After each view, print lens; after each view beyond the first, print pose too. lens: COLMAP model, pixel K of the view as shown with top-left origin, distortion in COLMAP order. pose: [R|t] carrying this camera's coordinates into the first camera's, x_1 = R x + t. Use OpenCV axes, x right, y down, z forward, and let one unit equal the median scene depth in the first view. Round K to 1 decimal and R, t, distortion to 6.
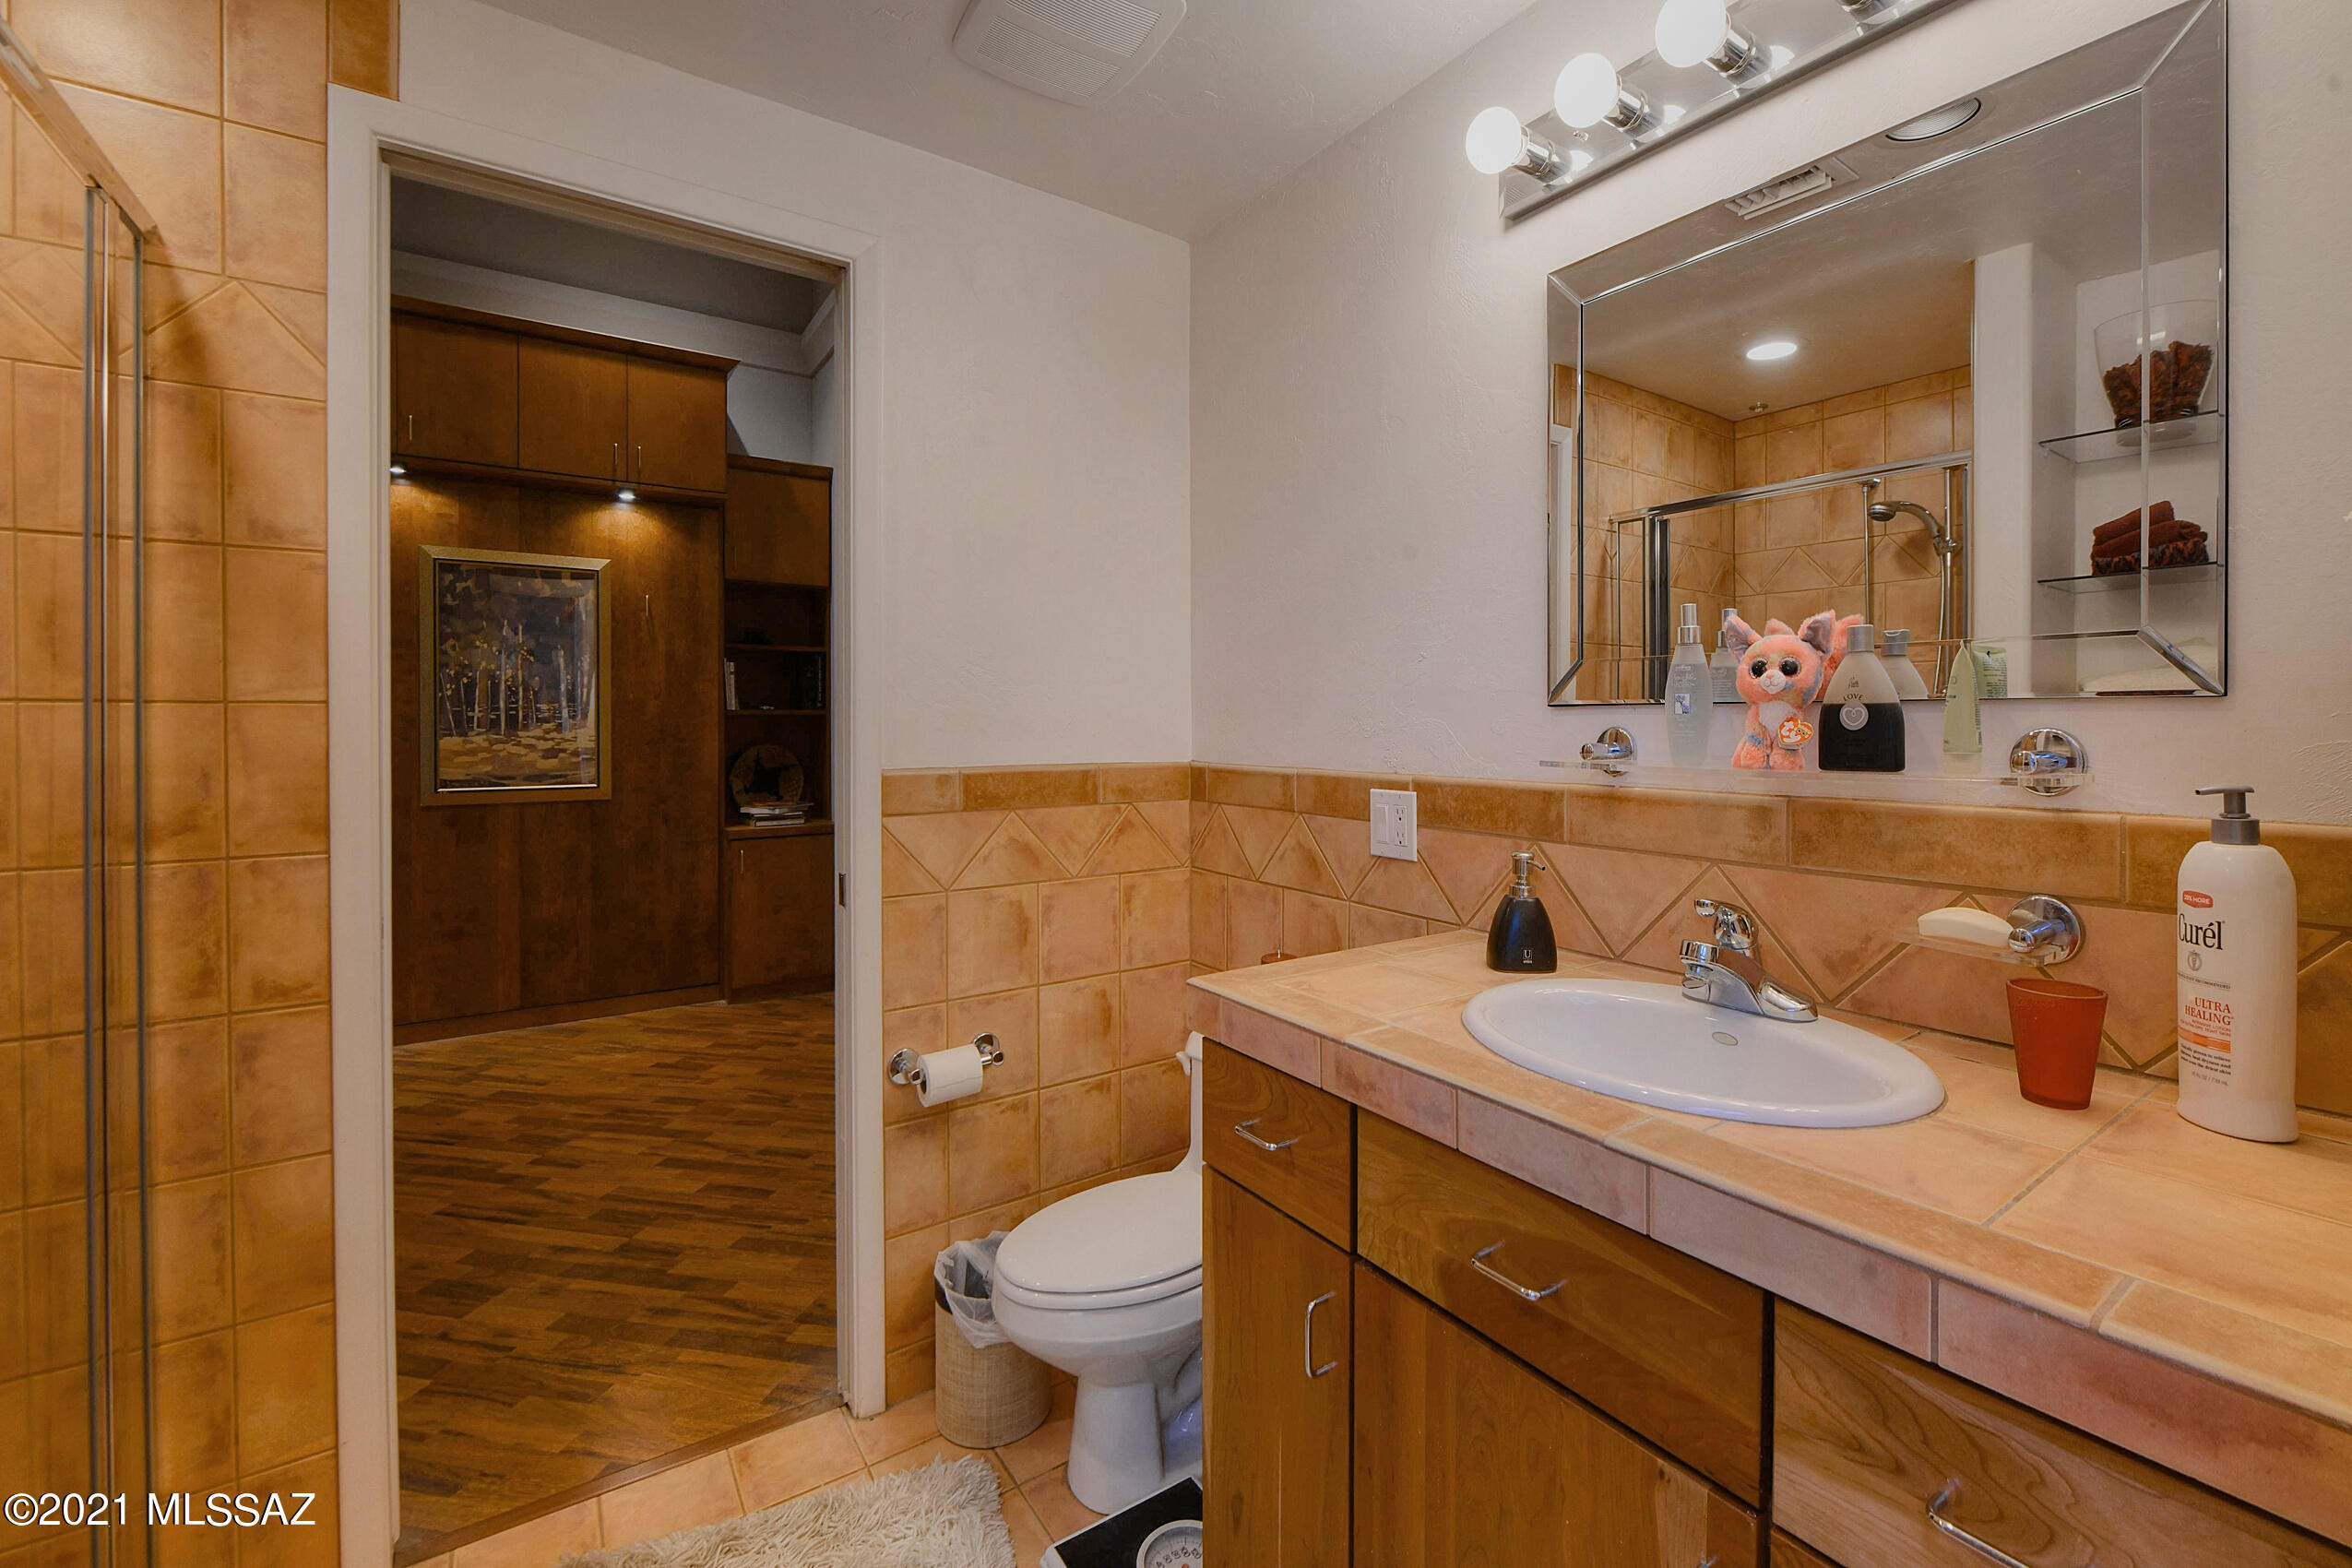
lens RADIAL K [[968.6, 0, 1178.0], [0, 968.6, 724.7], [0, 0, 1]] dist [-0.003189, -0.000494]
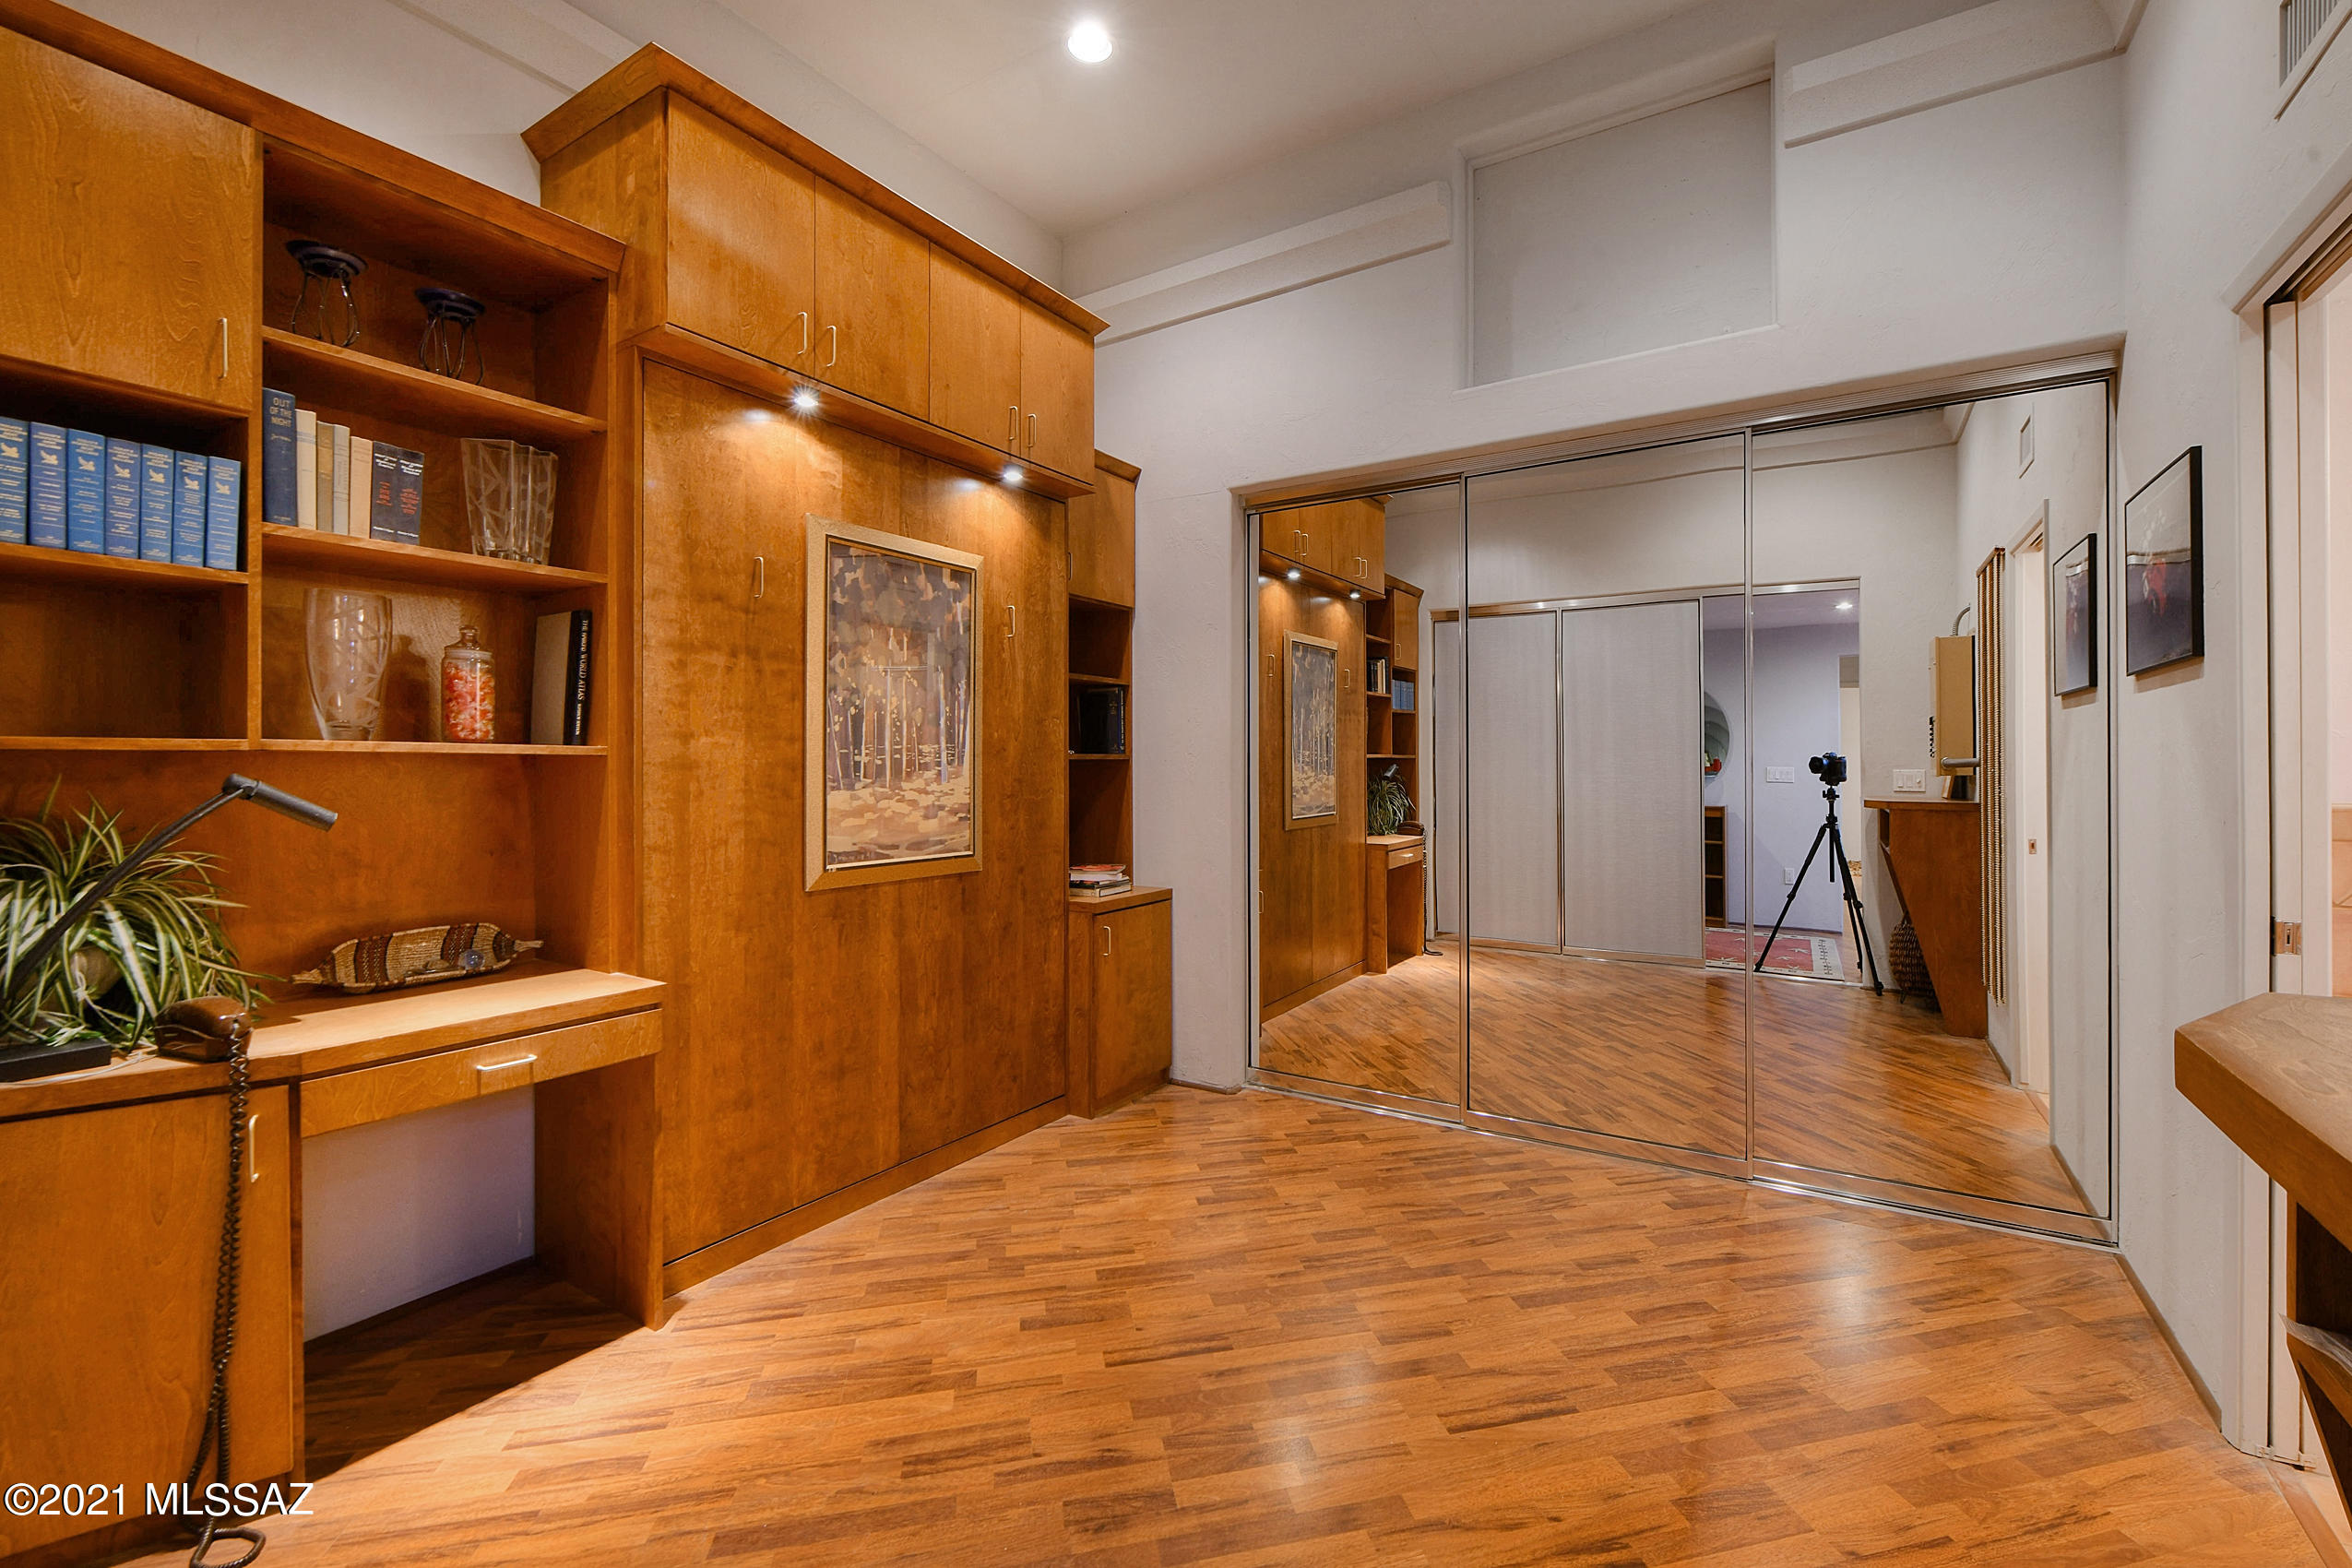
lens RADIAL K [[968.6, 0, 1186.7], [0, 968.6, 762.1], [0, 0, 1]] dist [-0.003189, -0.000494]
pose [[0.915530, -0.000179, 0.402250, -0.798375], [0.003023, 0.999975, -0.006434, -0.003035], [-0.402239, 0.007107, 0.915507, 0.253064]]
